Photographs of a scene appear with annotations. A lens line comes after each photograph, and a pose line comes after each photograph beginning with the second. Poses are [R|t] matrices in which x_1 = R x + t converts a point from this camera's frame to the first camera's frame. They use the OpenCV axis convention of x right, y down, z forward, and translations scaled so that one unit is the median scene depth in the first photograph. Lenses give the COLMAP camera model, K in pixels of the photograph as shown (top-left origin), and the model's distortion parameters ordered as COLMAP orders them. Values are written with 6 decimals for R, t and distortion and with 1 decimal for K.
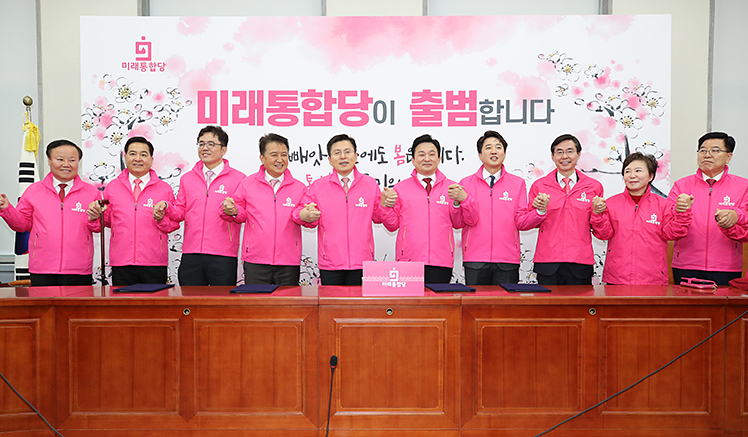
lens RADIAL K [[600.4, 0, 348.2], [0, 600.4, 236.5], [0, 0, 1]] dist [-0.010321, 0.005484]
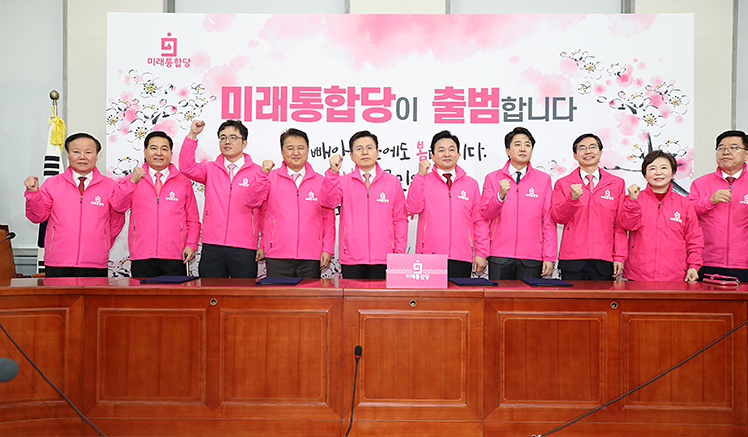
lens RADIAL K [[624.2, 0, 358.8], [0, 624.2, 217.6], [0, 0, 1]] dist [-0.000560, 0.001553]
pose [[0.999927, 0.007898, -0.009156, -0.009545], [-0.008198, 0.999415, -0.033216, 0.010448], [0.008888, 0.033289, 0.999406, -0.040132]]
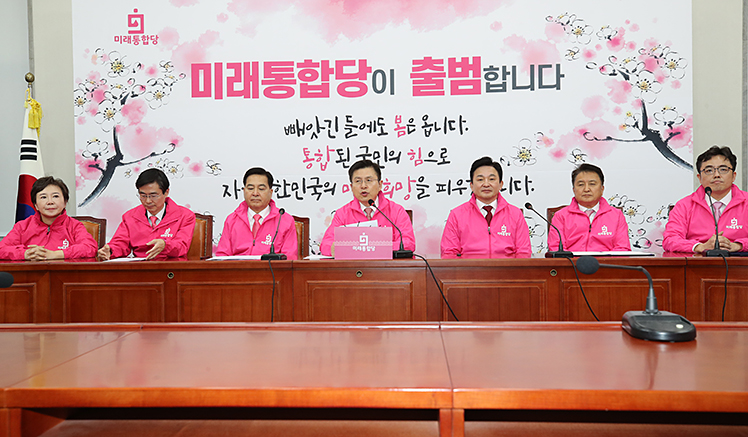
lens RADIAL K [[796.3, 0, 368.9], [0, 796.3, 220.5], [0, 0, 1]] dist [0.031696, 0.000000]
pose [[0.997746, -0.010236, -0.066314, 0.119010], [0.009011, 0.999784, -0.018751, 0.037709], [0.066491, 0.018111, 0.997623, -0.265980]]
